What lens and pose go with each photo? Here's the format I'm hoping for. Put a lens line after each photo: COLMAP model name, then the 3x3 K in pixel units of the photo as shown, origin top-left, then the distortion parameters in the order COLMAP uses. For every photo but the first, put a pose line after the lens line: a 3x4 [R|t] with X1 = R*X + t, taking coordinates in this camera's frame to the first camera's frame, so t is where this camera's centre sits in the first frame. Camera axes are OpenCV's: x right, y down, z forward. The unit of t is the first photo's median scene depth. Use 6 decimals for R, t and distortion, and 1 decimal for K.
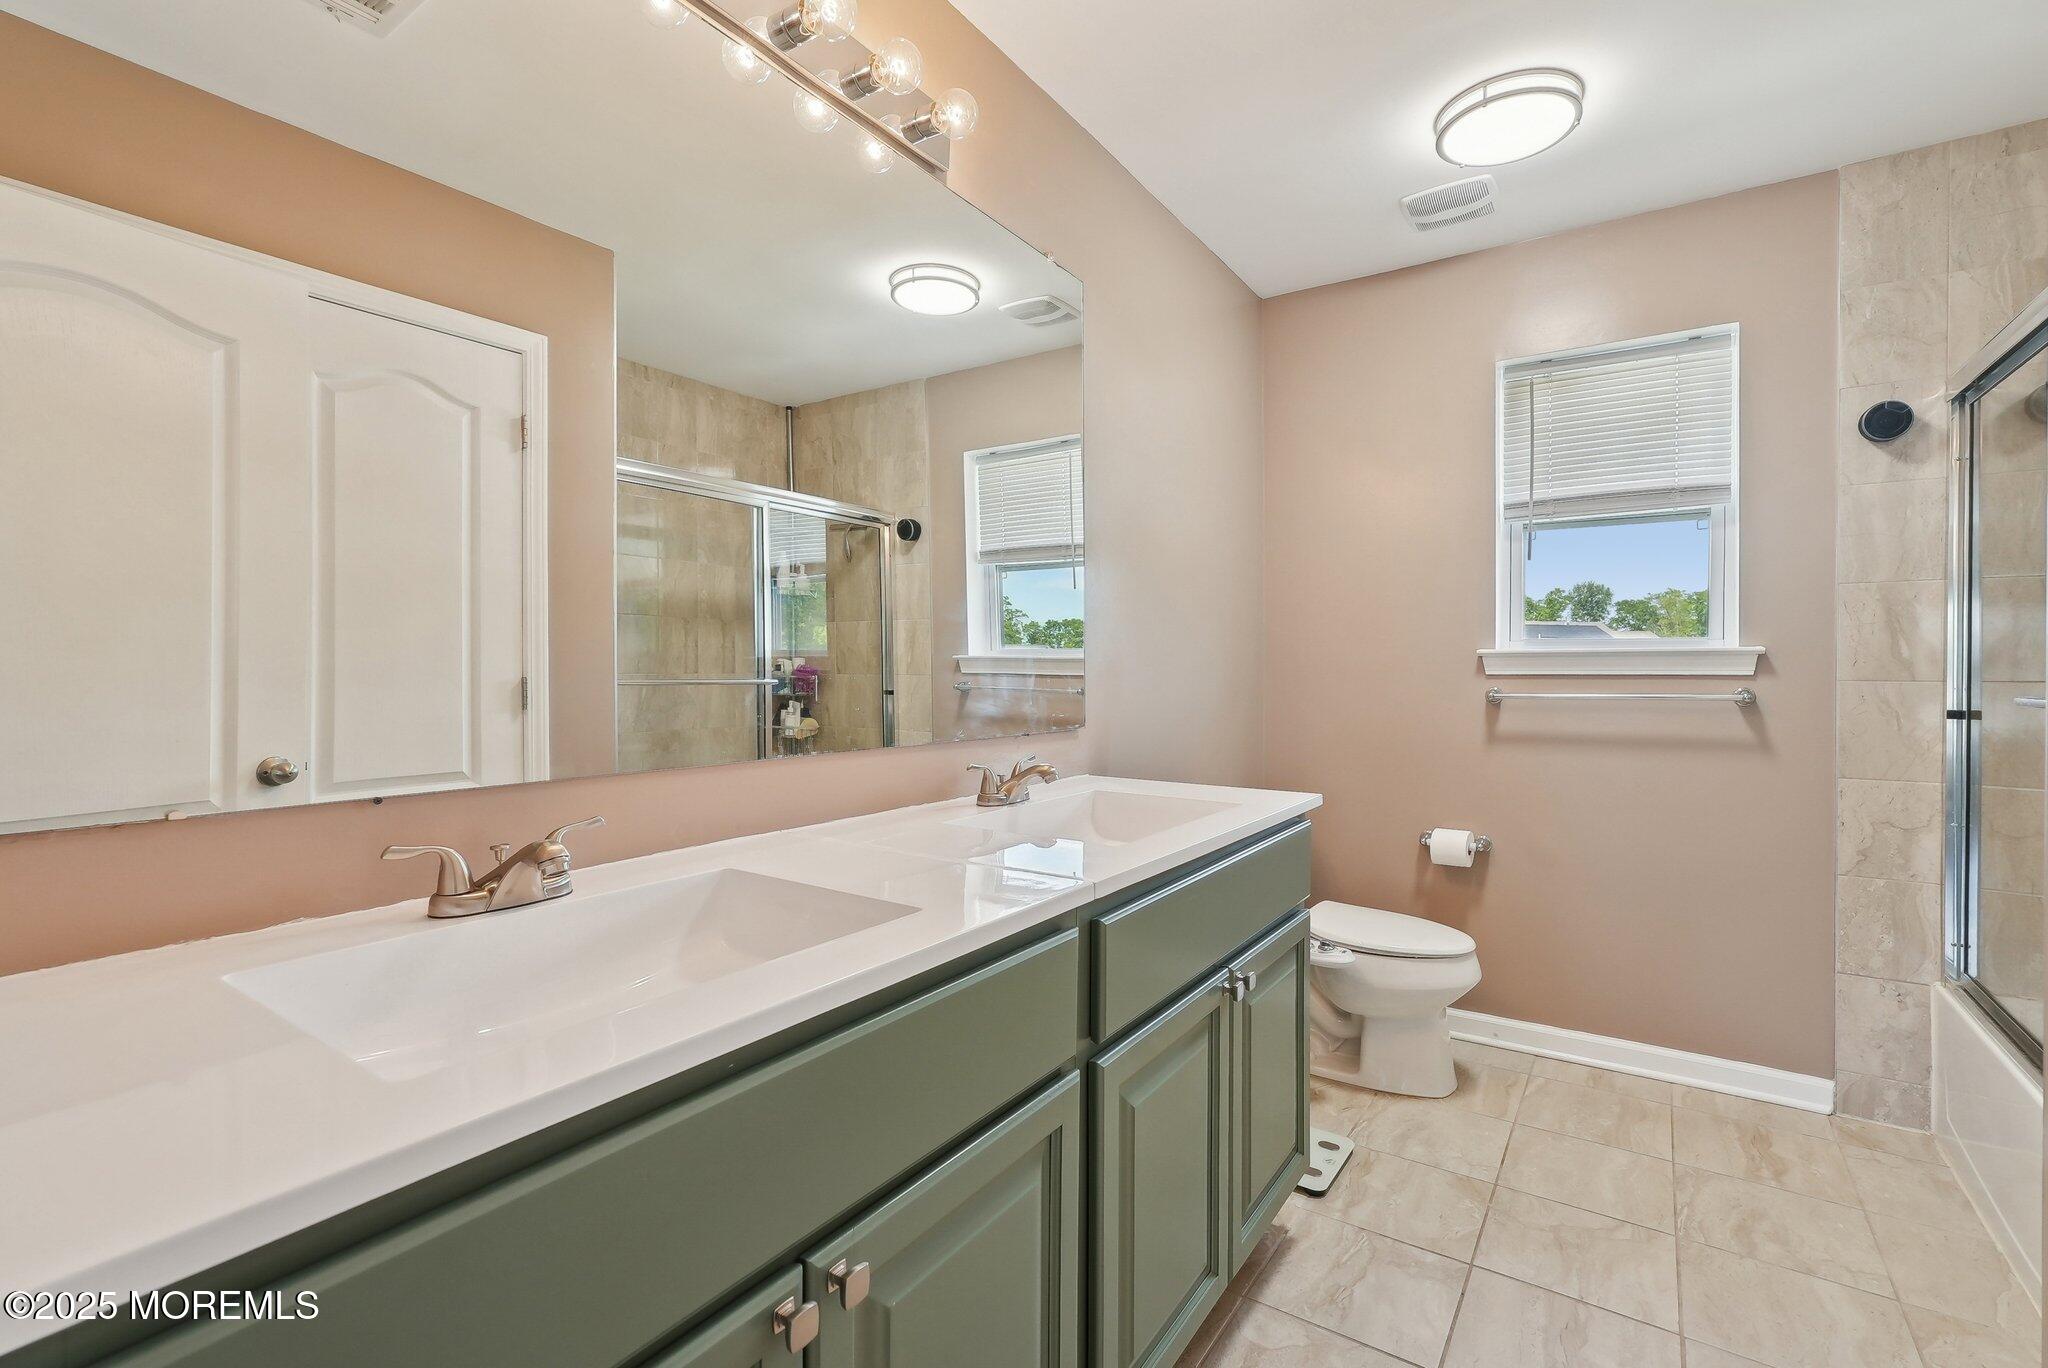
lens RADIAL K [[916.0, 0, 1032.2], [0, 916.0, 675.4], [0, 0, 1]] dist [-0.002730, 0.004068]
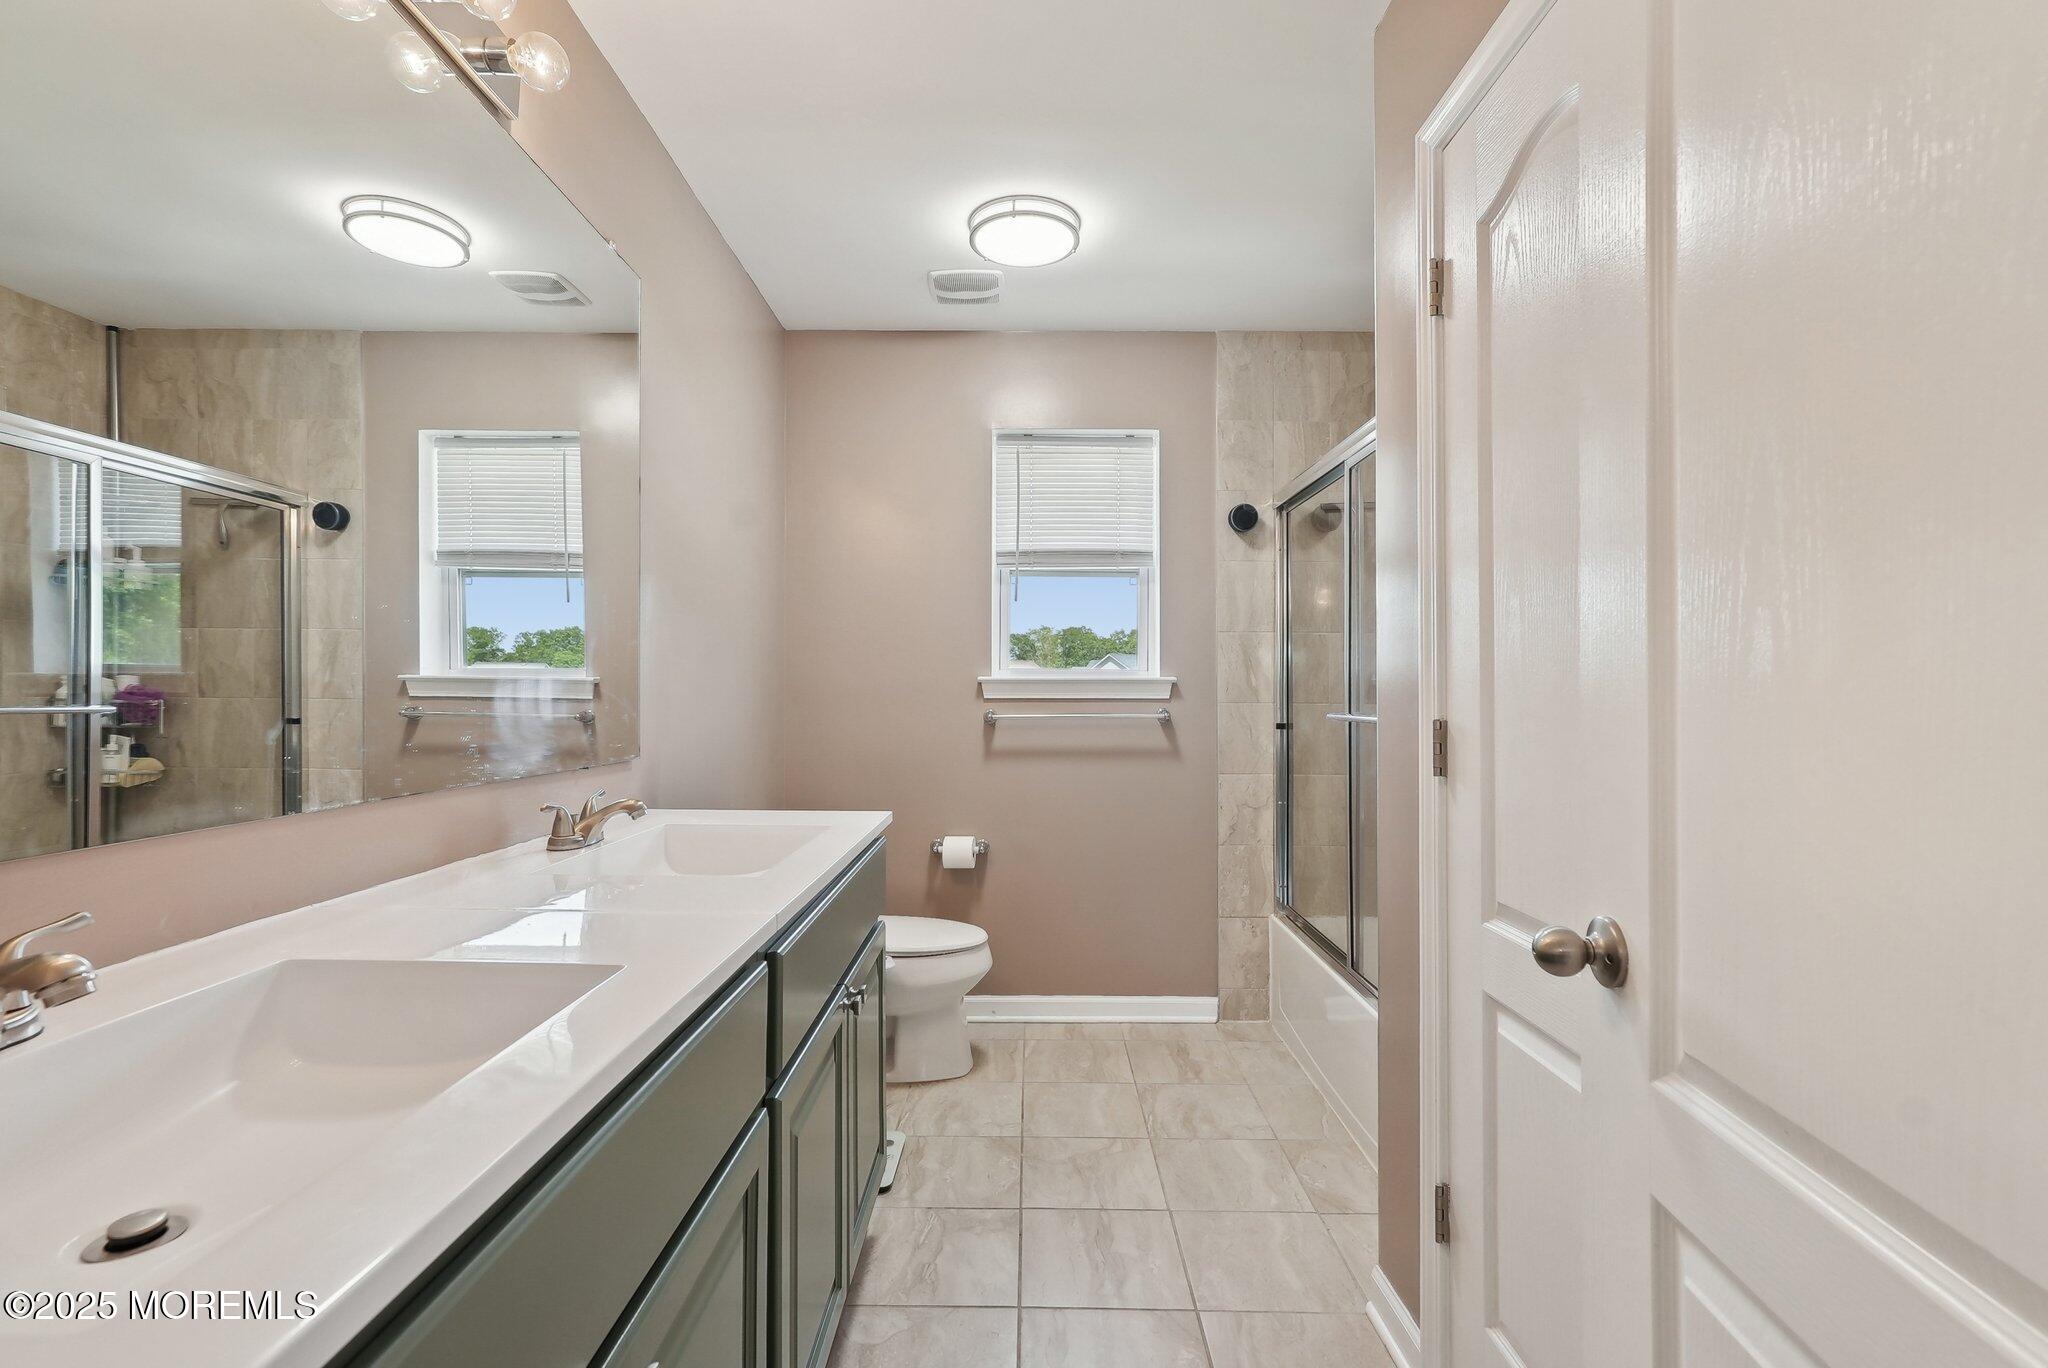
lens RADIAL K [[916.0, 0, 1025.5], [0, 916.0, 682.5], [0, 0, 1]] dist [-0.002730, 0.004068]
pose [[0.836782, 0.008376, 0.547472, -0.100241], [0.000419, 0.999873, -0.015937, -0.002796], [-0.547536, 0.013565, 0.836672, 0.011251]]
